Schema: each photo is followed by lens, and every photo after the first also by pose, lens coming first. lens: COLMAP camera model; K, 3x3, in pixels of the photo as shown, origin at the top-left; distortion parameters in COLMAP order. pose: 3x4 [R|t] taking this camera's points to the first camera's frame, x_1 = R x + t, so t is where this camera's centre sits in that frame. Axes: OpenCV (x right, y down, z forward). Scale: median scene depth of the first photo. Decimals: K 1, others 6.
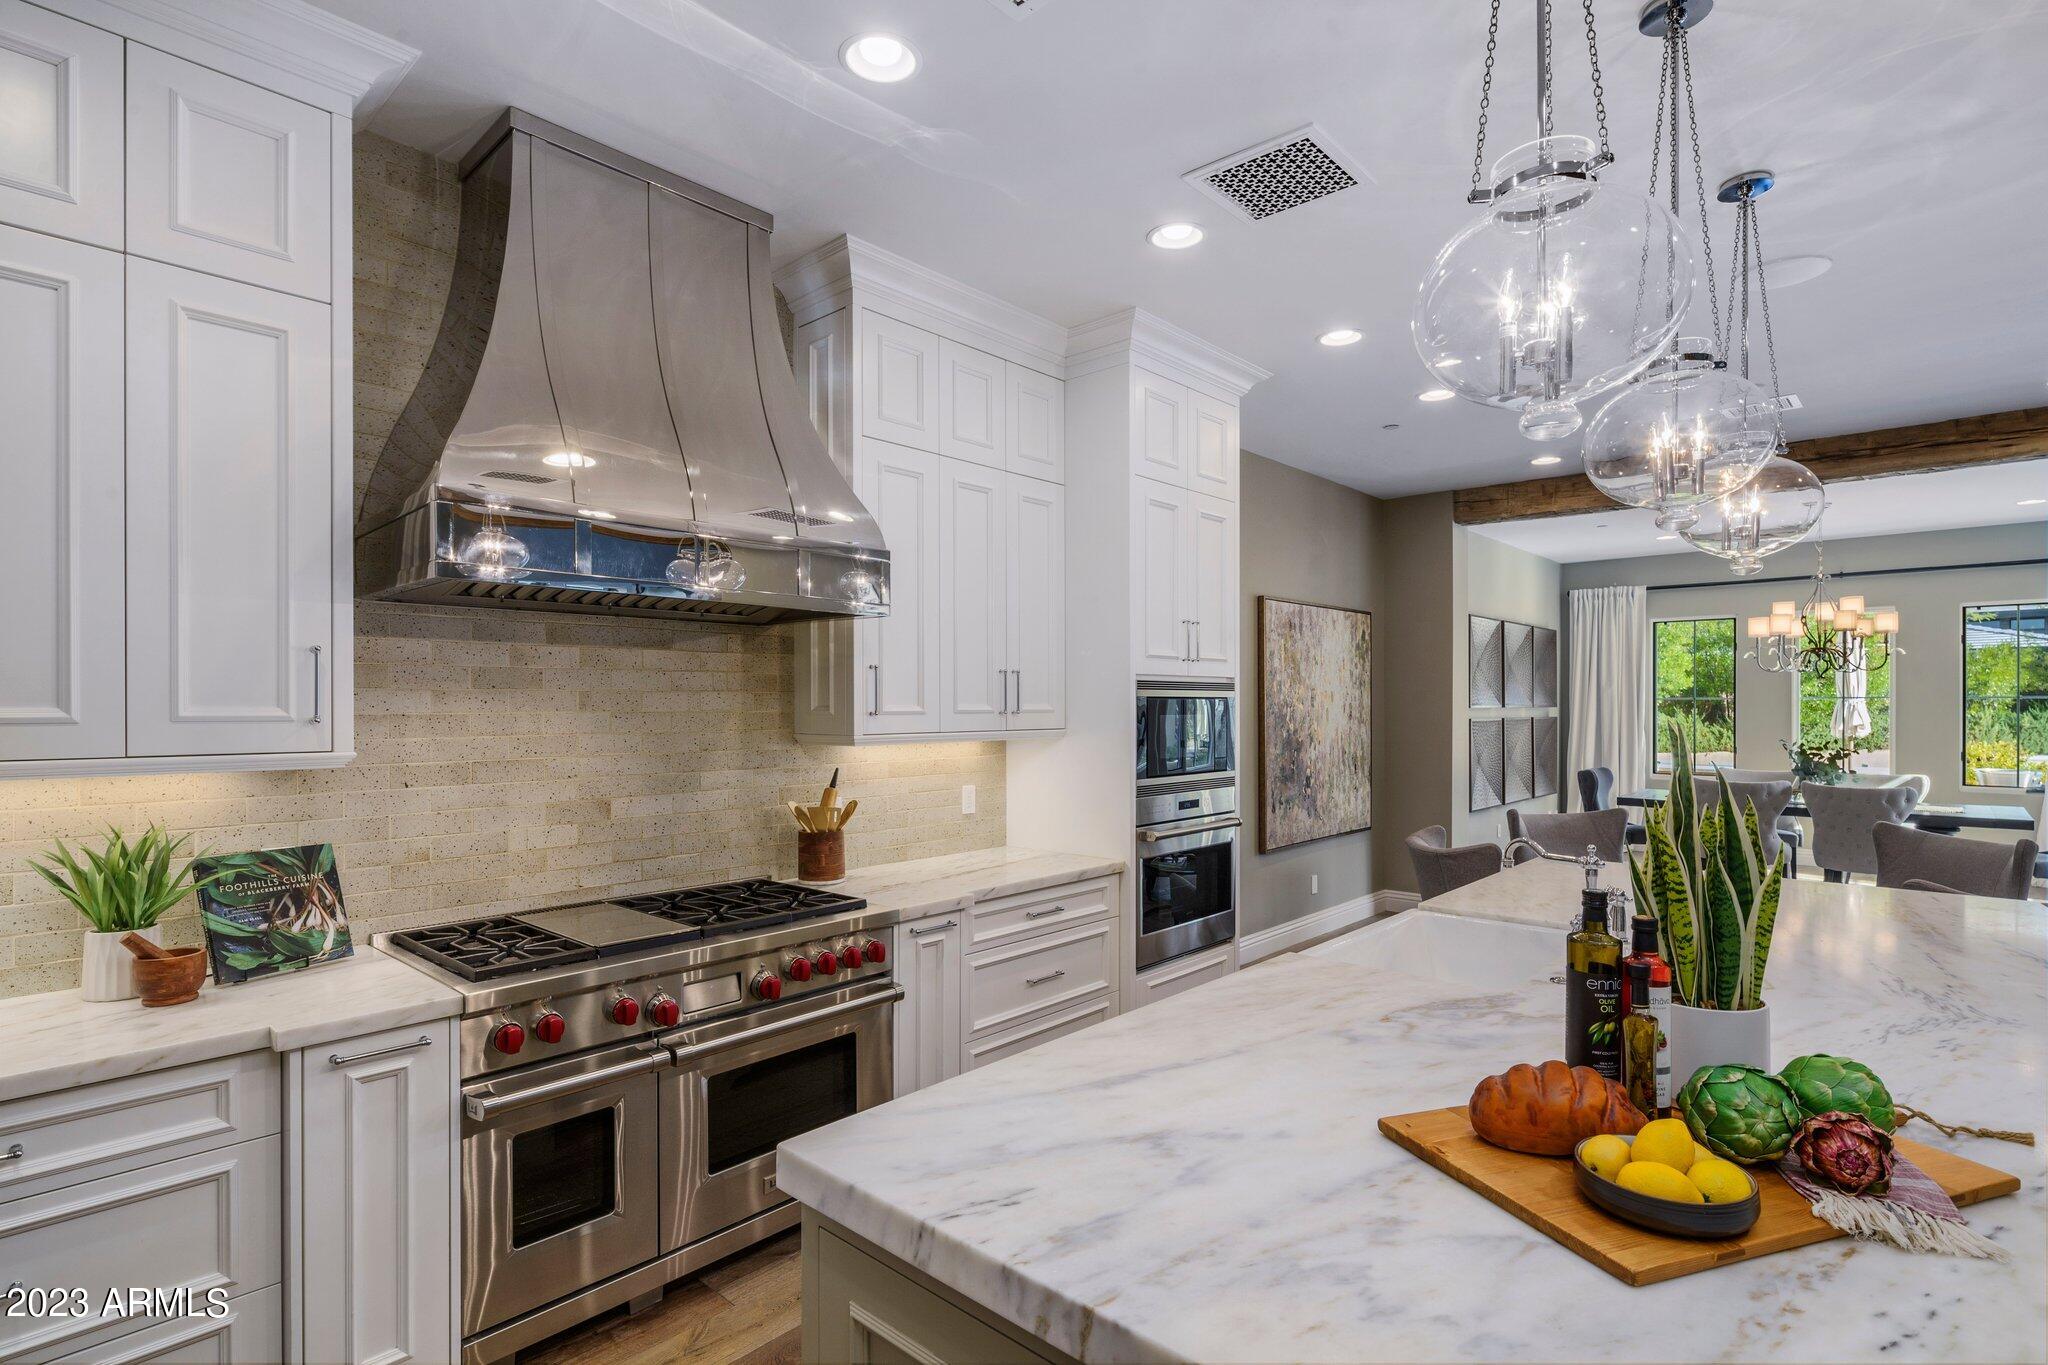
lens RADIAL K [[1000.7, 0, 1013.1], [0, 1000.7, 710.7], [0, 0, 1]] dist [-0.004310, 0.000565]
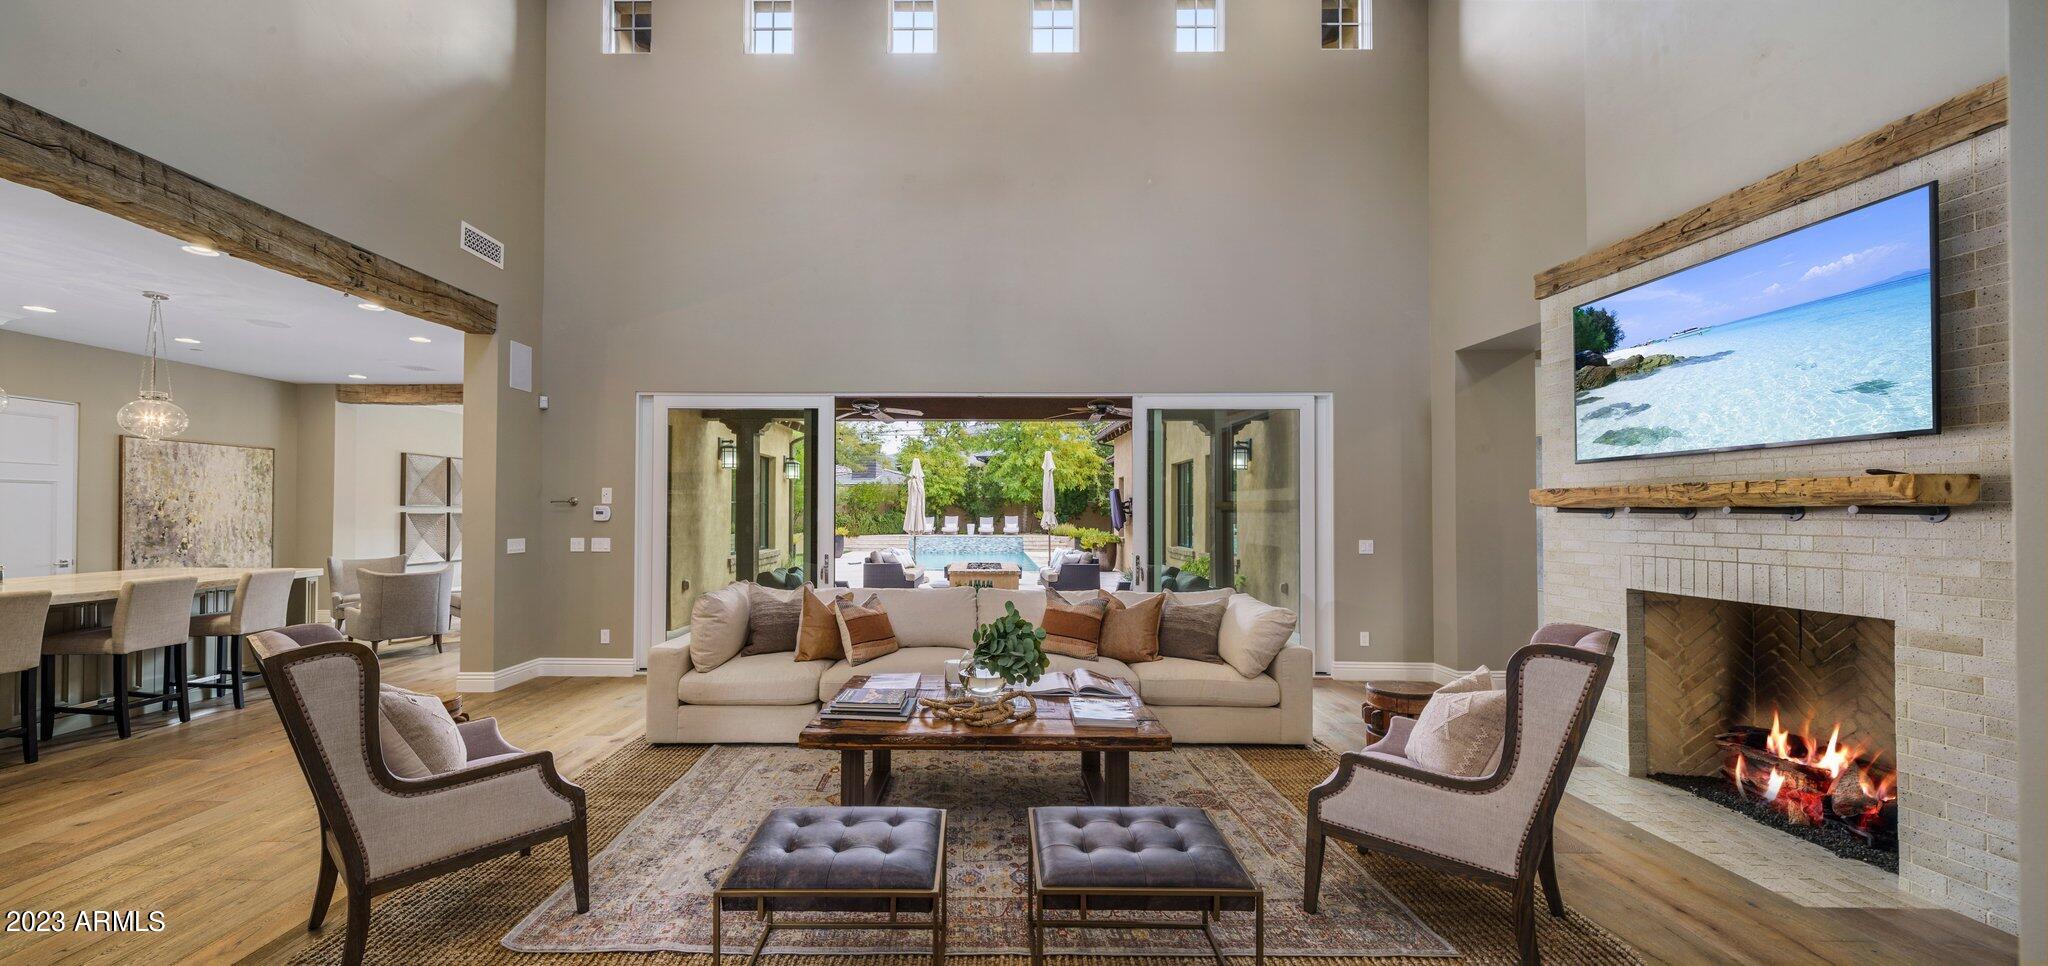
lens RADIAL K [[704.2, 0, 973.9], [0, 704.2, 504.0], [0, 0, 1]] dist [-0.002463, -0.000484]
pose [[0.733197, 0.013246, 0.679887, 0.985152], [-0.000523, 0.999821, -0.018915, 0.046174], [-0.680016, 0.013513, 0.733073, -1.654929]]
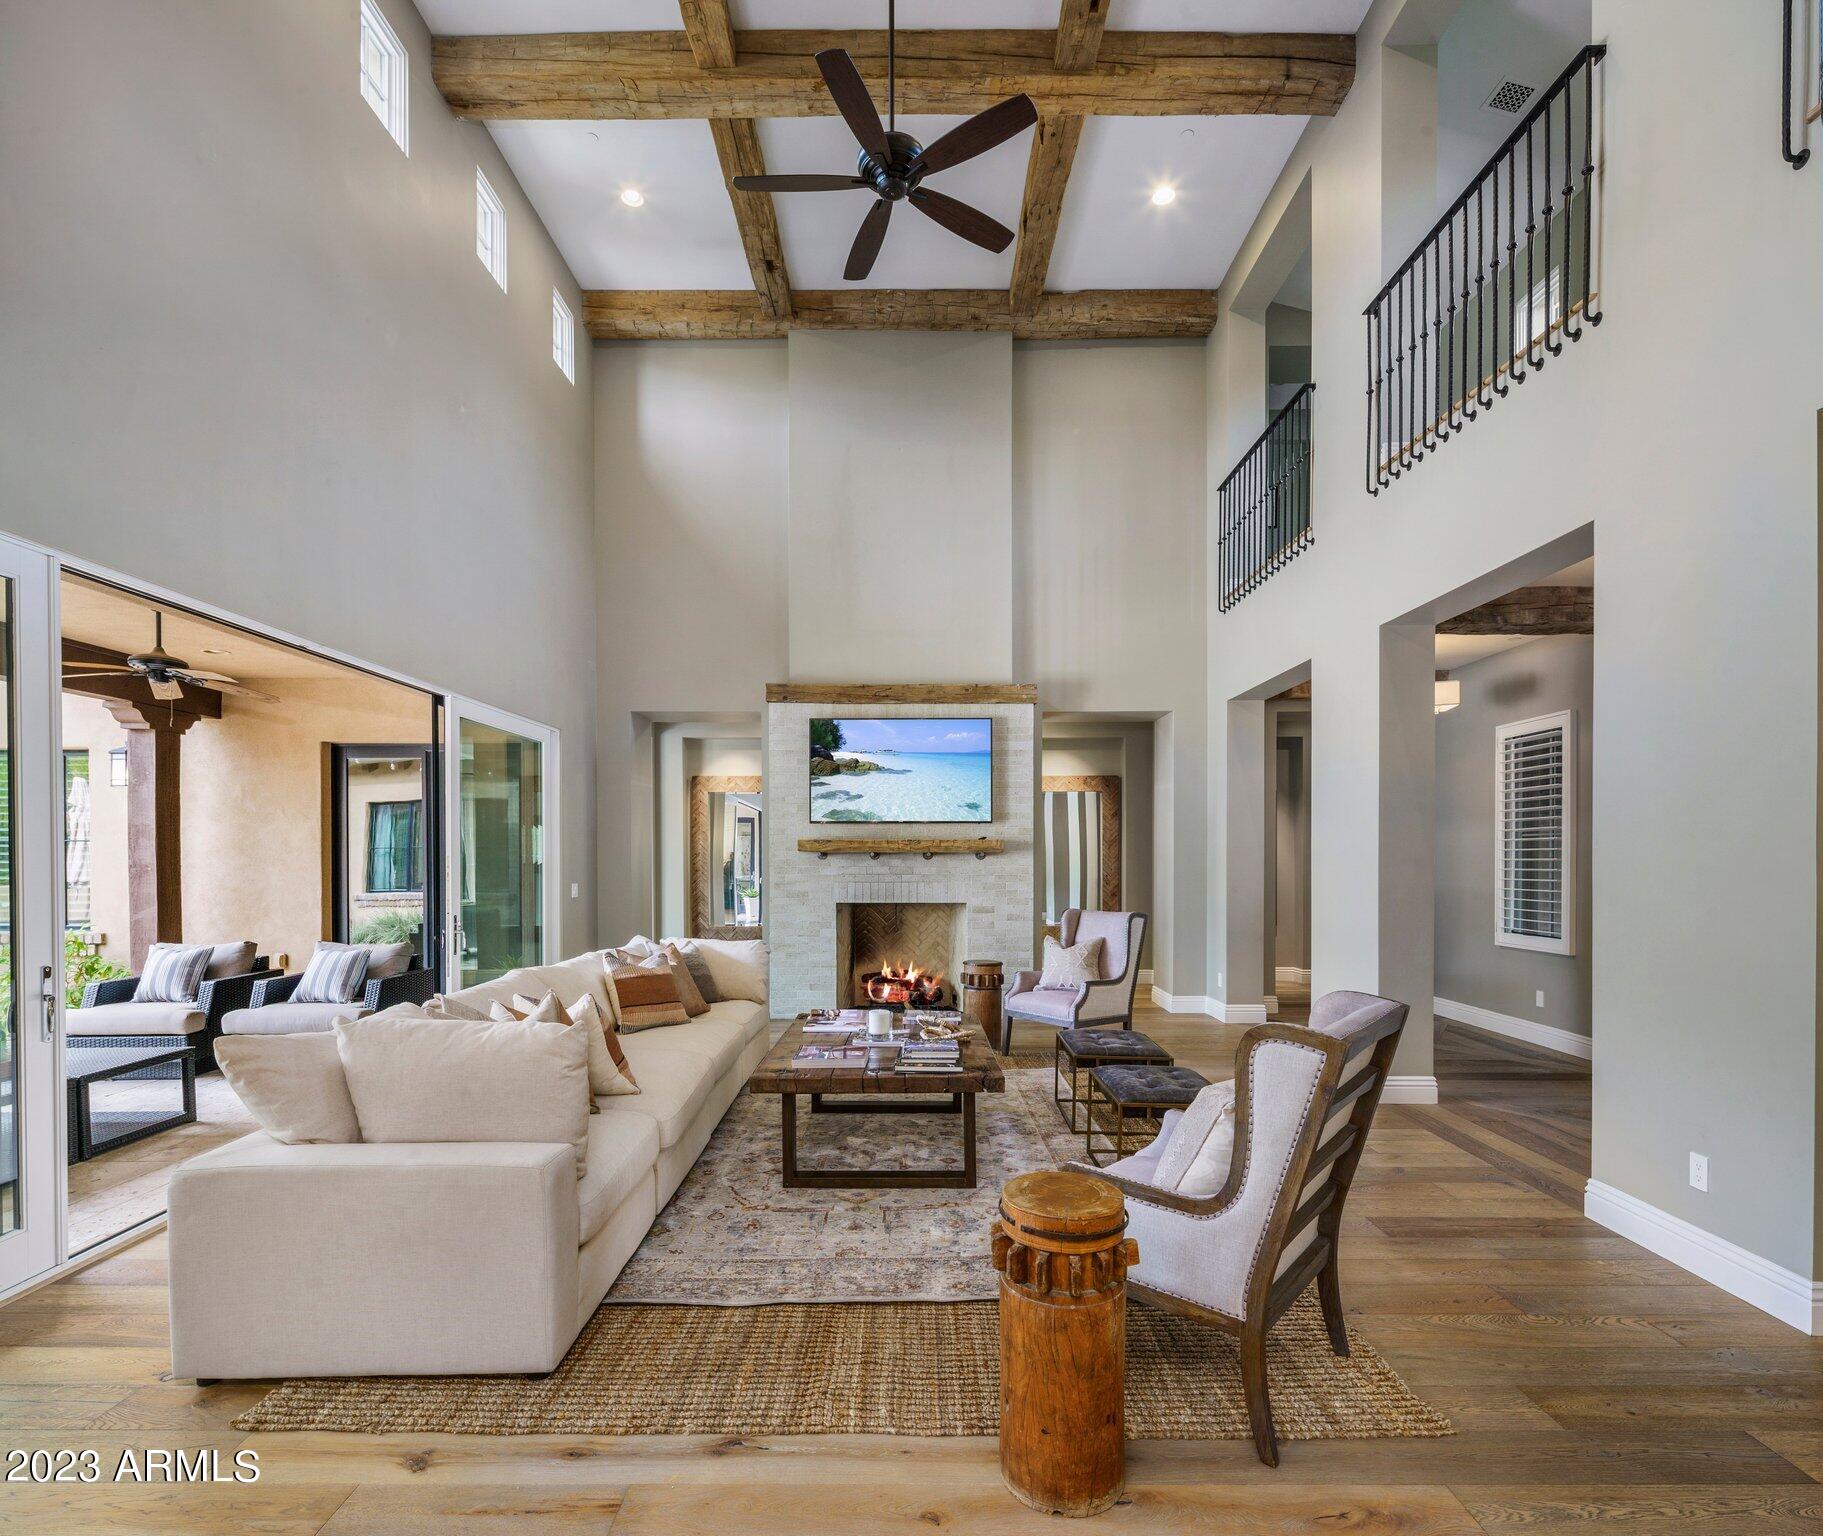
lens RADIAL K [[900.4, 0, 913.1], [0, 900.4, 862.6], [0, 0, 1]] dist [0.002694, -0.003500]
pose [[-0.687269, -0.001484, 0.726401, 0.671502], [0.006551, 0.999945, 0.008242, 0.037799], [-0.726373, 0.010423, -0.687221, 0.075646]]
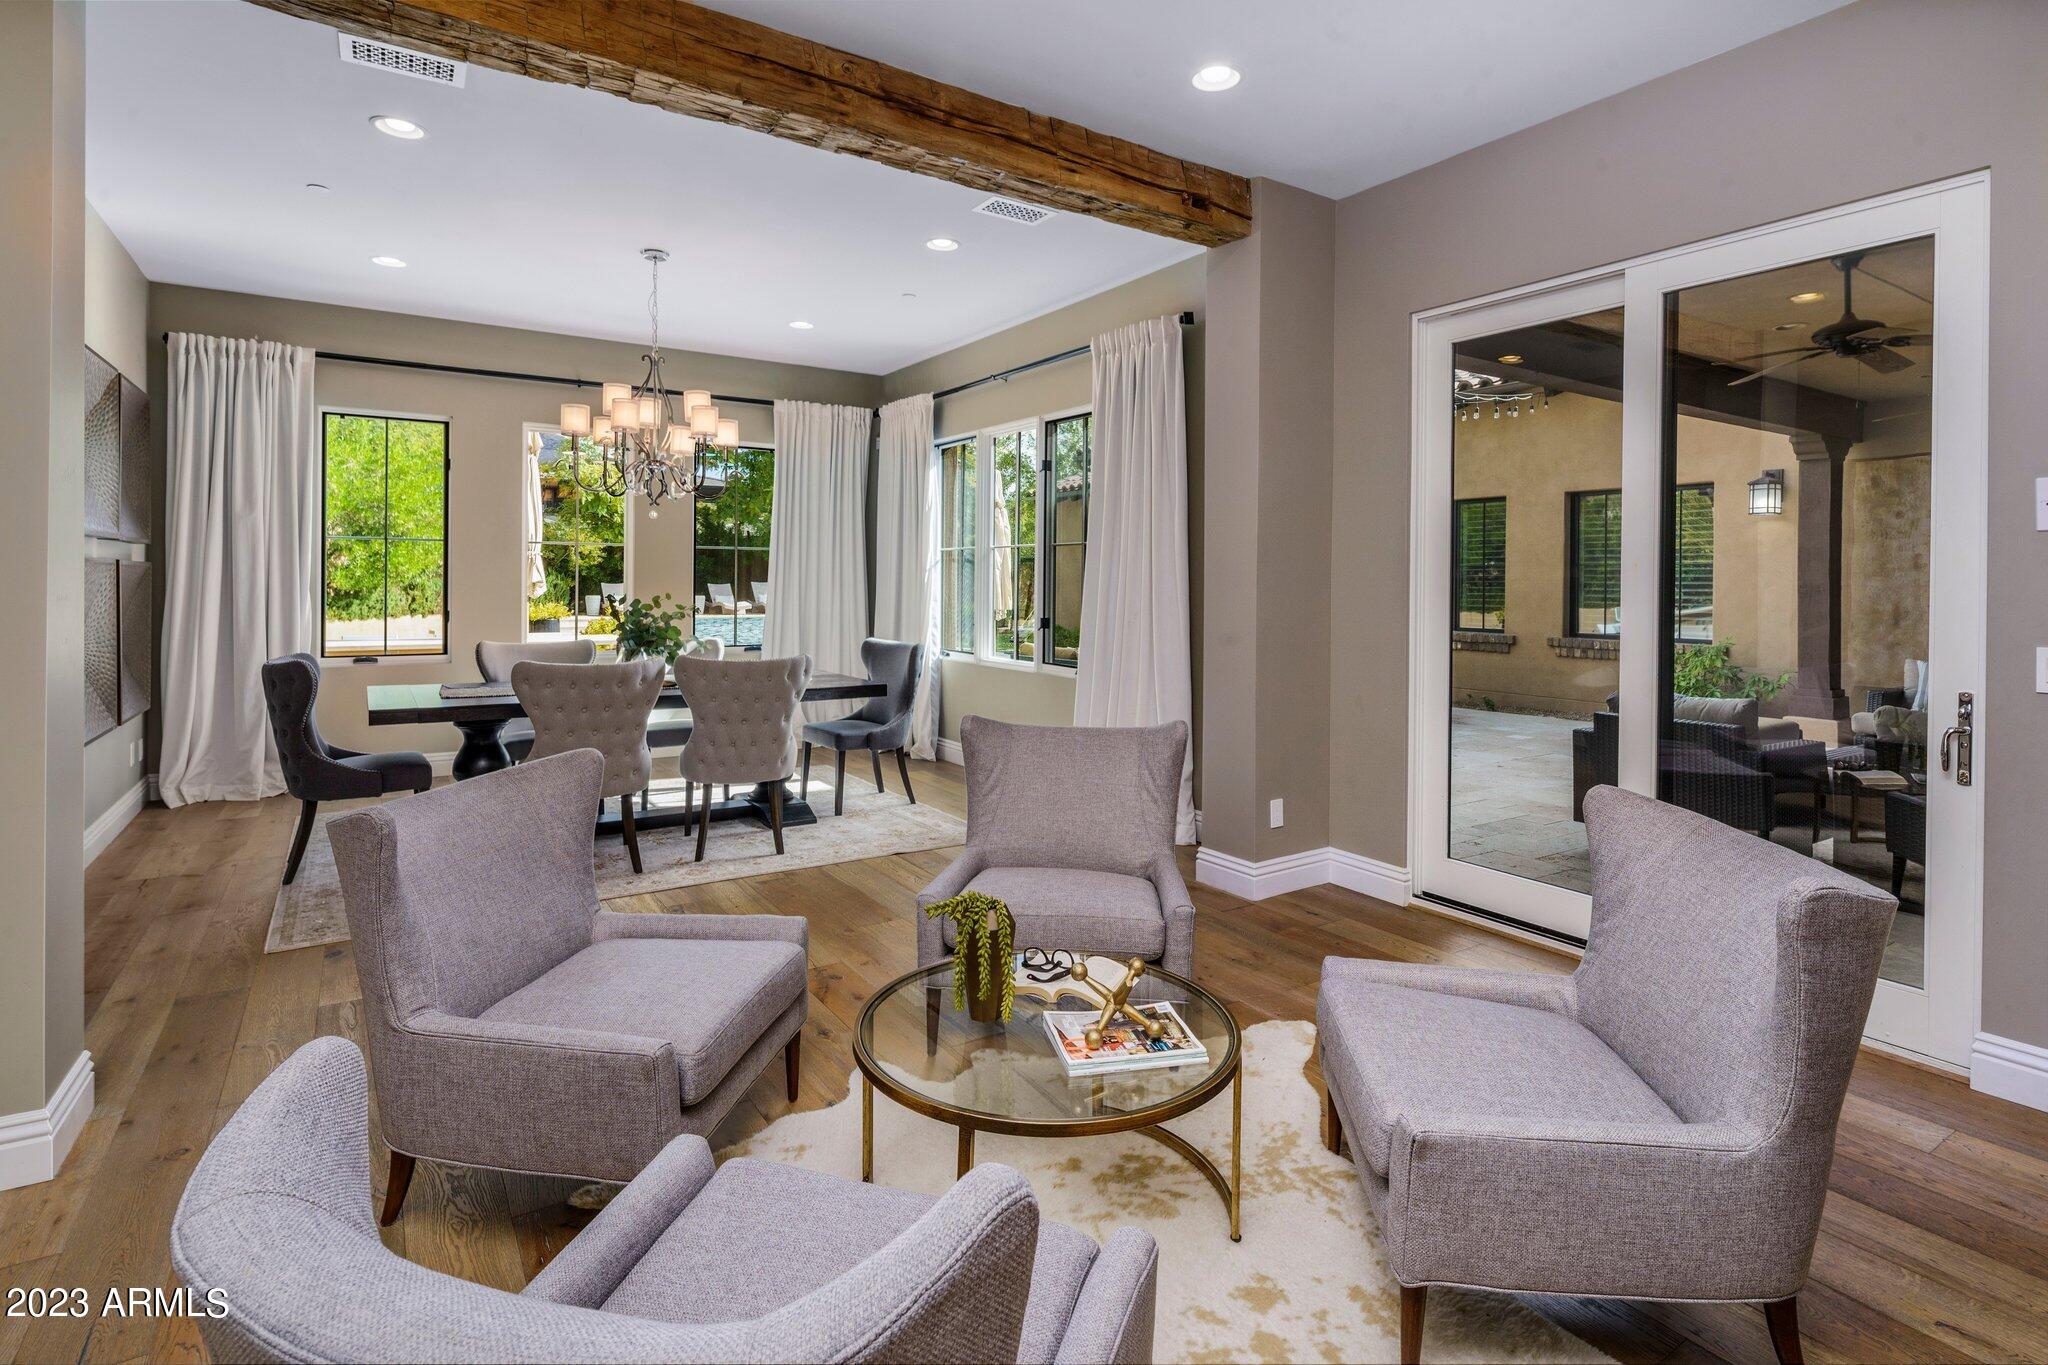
lens RADIAL K [[1008.3, 0, 1025.6], [0, 1008.3, 584.2], [0, 0, 1]] dist [-0.002868, 0.000503]
pose [[0.237855, 0.002061, 0.971298, 0.478282], [-0.003024, 0.999994, -0.001382, 0.058038], [-0.971296, -0.002609, 0.237860, 1.459591]]
